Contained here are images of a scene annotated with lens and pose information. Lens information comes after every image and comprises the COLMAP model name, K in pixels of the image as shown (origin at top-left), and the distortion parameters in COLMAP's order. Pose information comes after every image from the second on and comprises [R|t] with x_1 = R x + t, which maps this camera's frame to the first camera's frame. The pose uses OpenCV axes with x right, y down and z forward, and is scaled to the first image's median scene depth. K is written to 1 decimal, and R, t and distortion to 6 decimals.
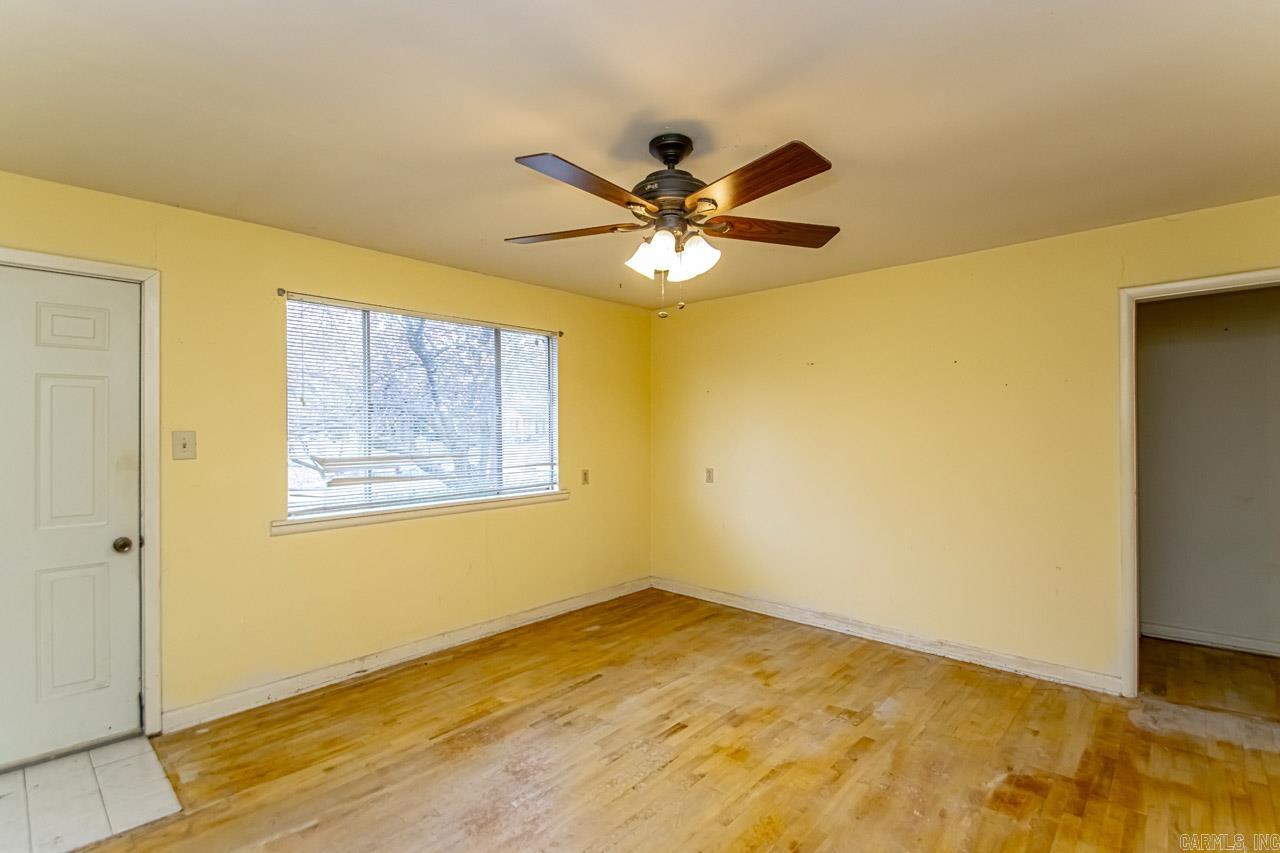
lens RADIAL K [[592.5, 0, 651.5], [0, 592.5, 426.3], [0, 0, 1]] dist [0.016676, -0.019439]
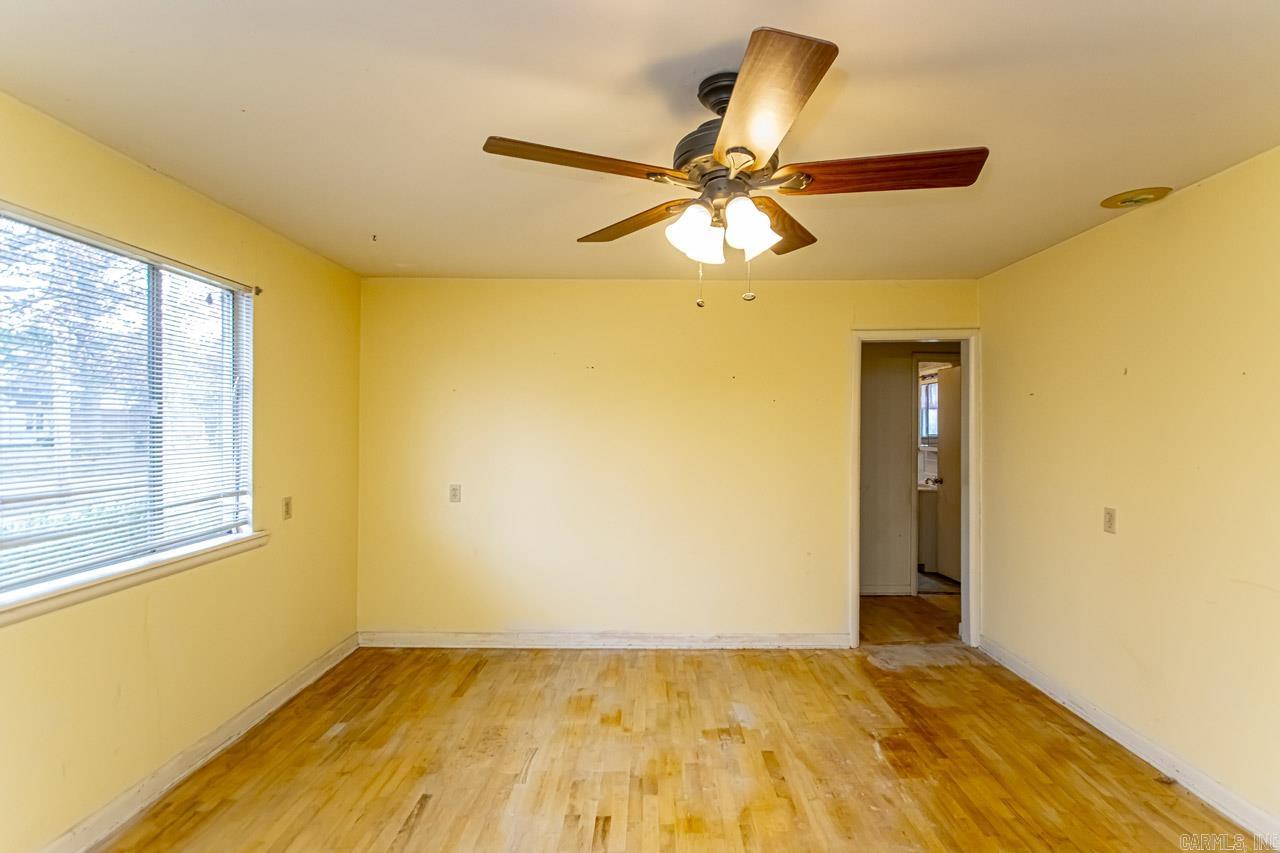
lens RADIAL K [[595.5, 0, 654.3], [0, 595.5, 427.2], [0, 0, 1]] dist [0.019458, -0.020695]
pose [[0.743024, 0.008506, 0.669211, -0.359753], [-0.011474, 0.999934, 0.000030, -0.016235], [-0.669167, -0.007701, 0.743073, 0.300792]]
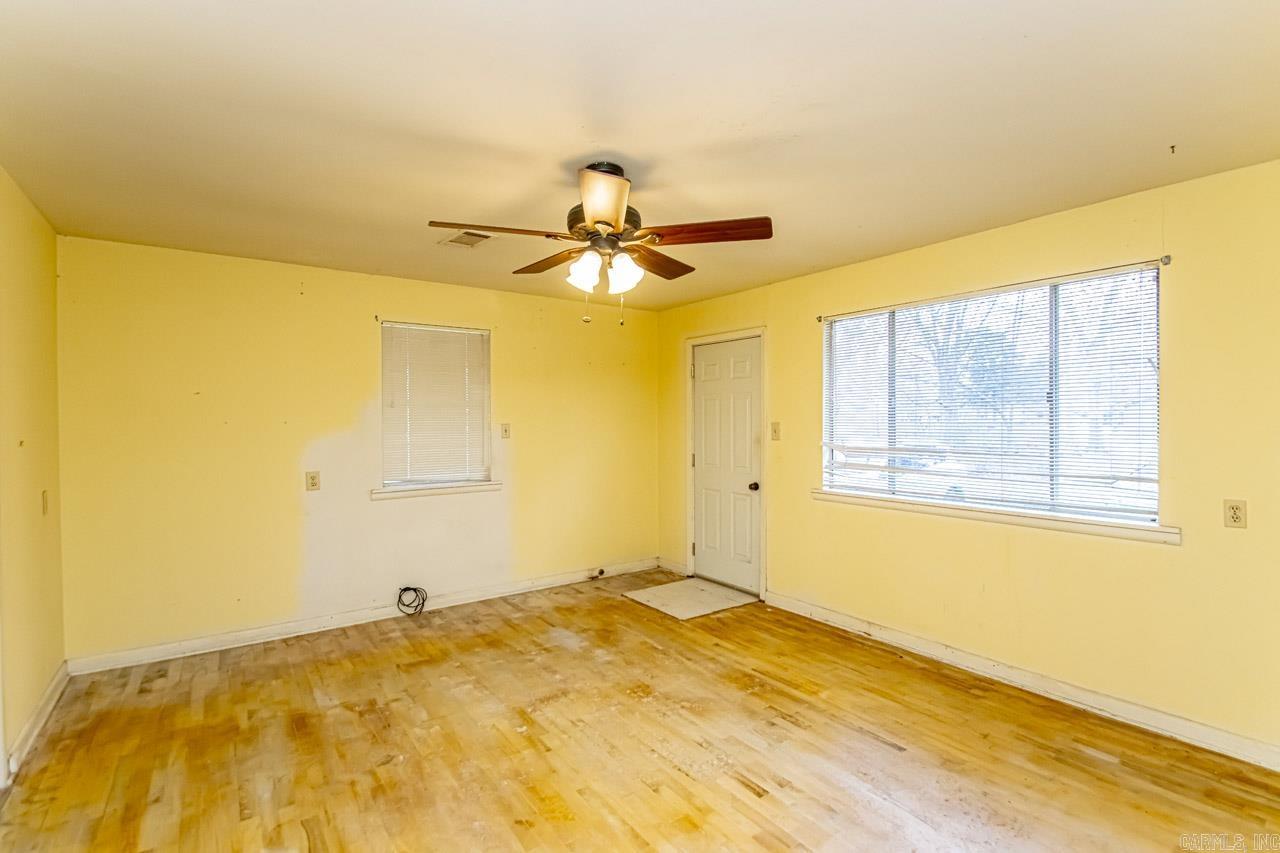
lens RADIAL K [[595.5, 0, 654.3], [0, 595.5, 427.2], [0, 0, 1]] dist [0.019458, -0.020695]
pose [[-0.210684, 0.020404, -0.977341, 0.715470], [0.011684, 0.999763, 0.018353, -0.010216], [0.977484, -0.007553, -0.210872, 0.849774]]
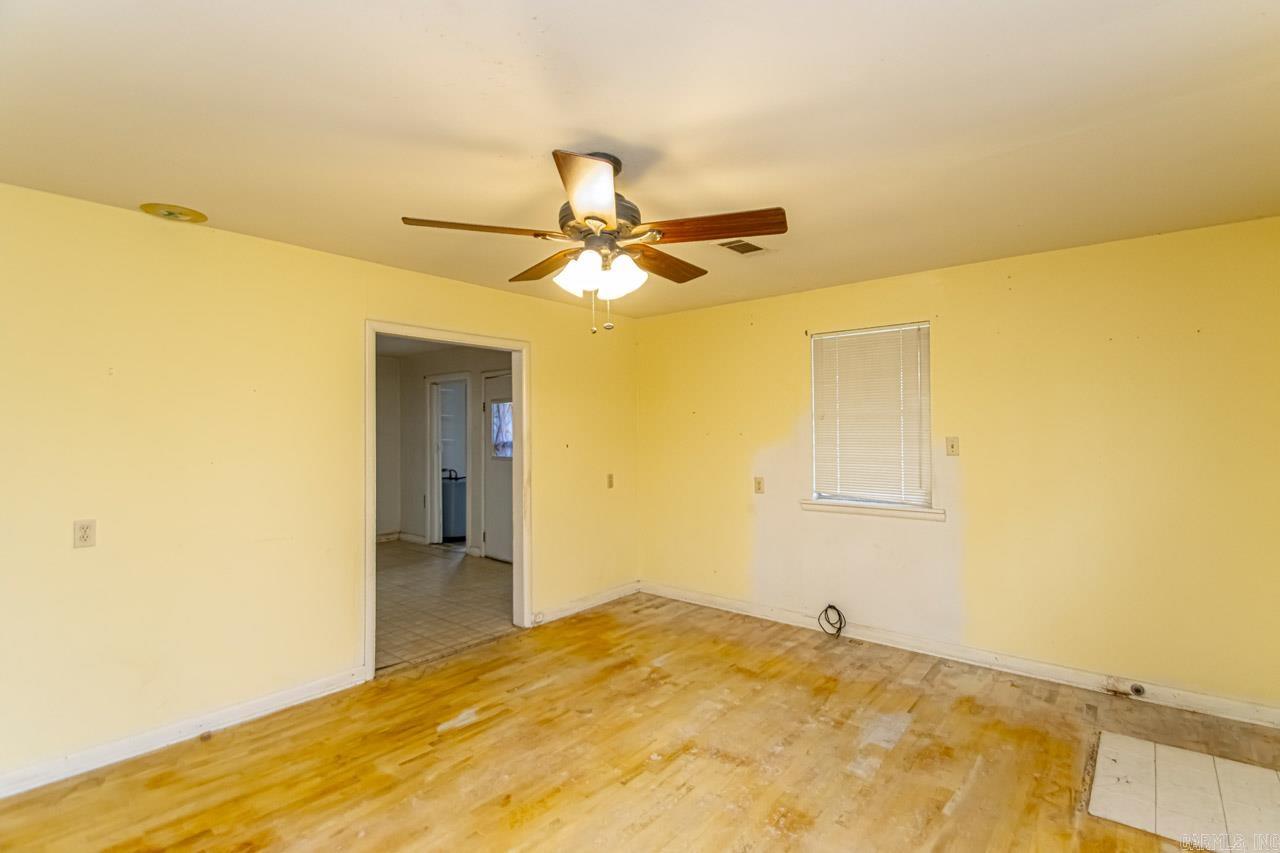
lens RADIAL K [[595.5, 0, 654.3], [0, 595.5, 427.2], [0, 0, 1]] dist [0.019458, -0.020695]
pose [[-0.999262, 0.012585, -0.036289, -0.010858], [0.013040, 0.999839, -0.012346, -0.008251], [0.036127, -0.012810, -0.999265, 1.286623]]
